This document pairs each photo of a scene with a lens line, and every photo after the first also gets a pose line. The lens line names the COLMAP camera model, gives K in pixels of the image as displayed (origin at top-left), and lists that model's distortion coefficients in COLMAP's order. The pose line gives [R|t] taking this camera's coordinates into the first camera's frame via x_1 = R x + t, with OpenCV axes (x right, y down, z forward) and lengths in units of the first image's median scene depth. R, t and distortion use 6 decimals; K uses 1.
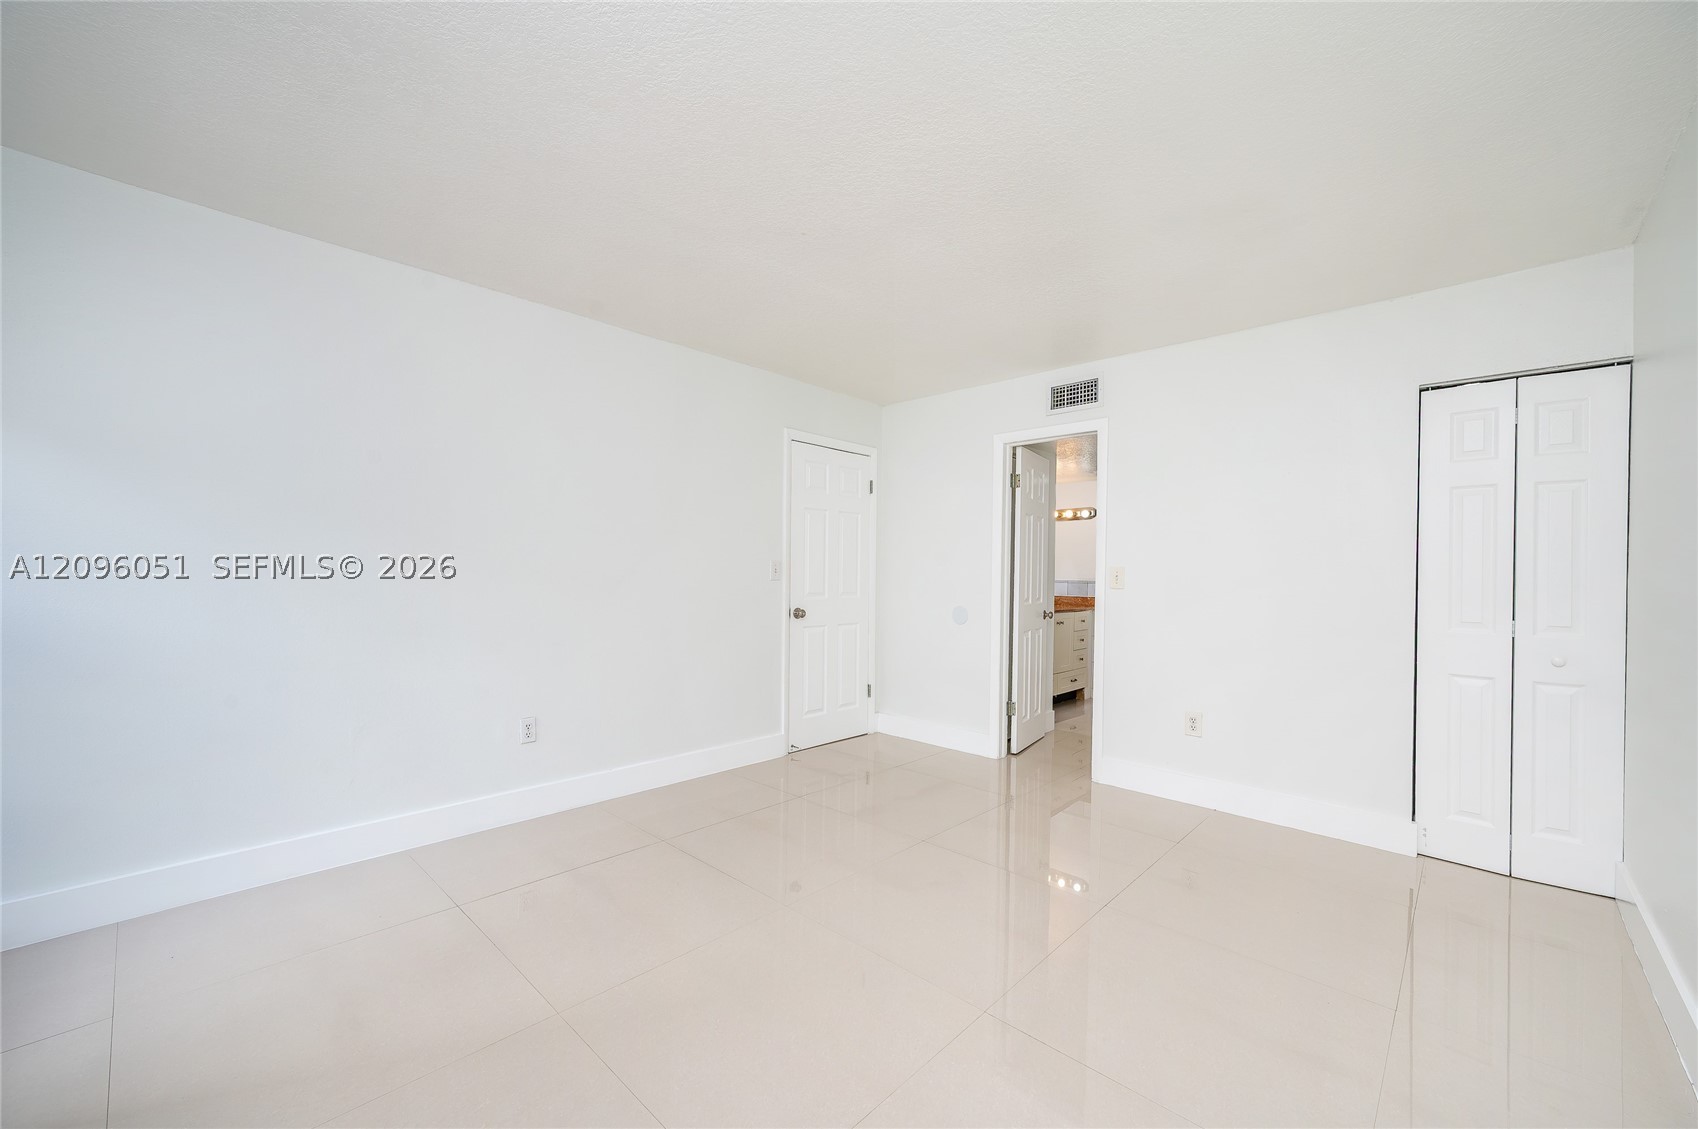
lens RADIAL K [[679.8, 0, 850.6], [0, 679.8, 567.1], [0, 0, 1]] dist [-0.003300, -0.000573]
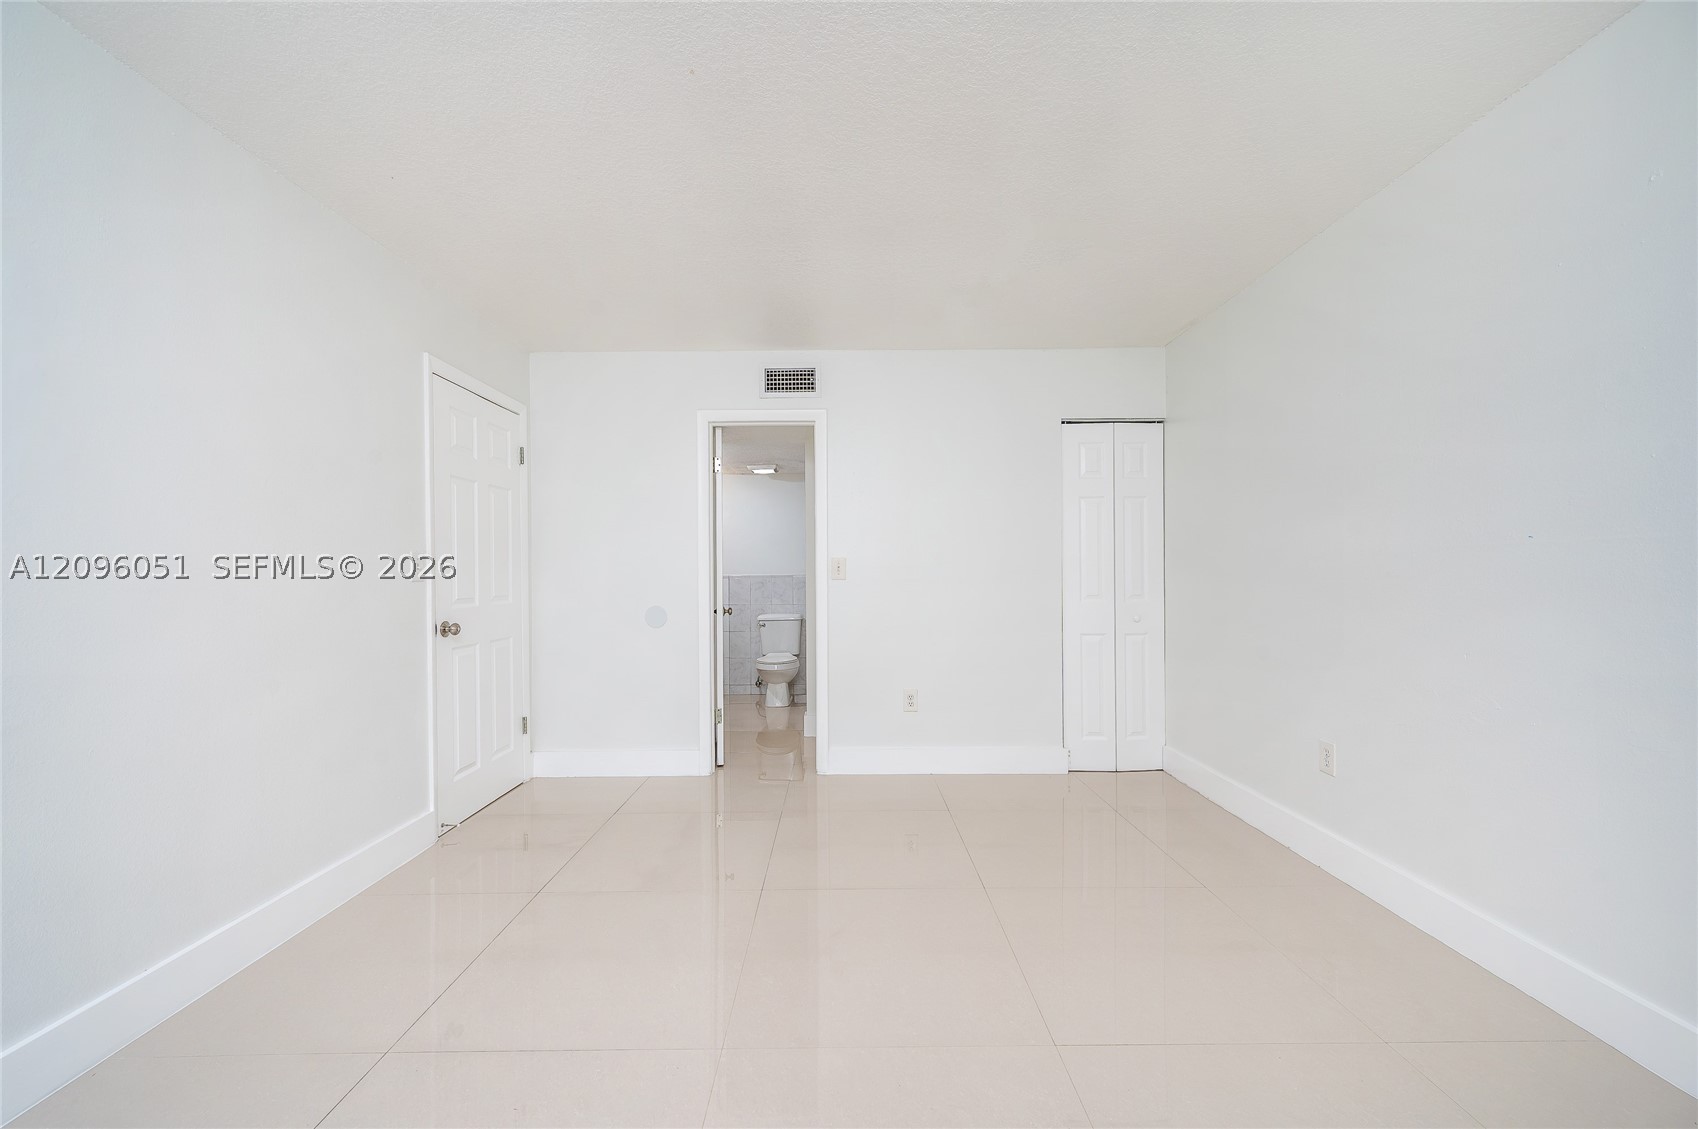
lens RADIAL K [[679.8, 0, 853.8], [0, 679.8, 569.3], [0, 0, 1]] dist [-0.003300, -0.000573]
pose [[0.713409, -0.014860, 0.700590, -0.269110], [0.011413, 0.999889, 0.009587, 0.006238], [-0.700655, 0.001156, 0.713499, 0.231774]]
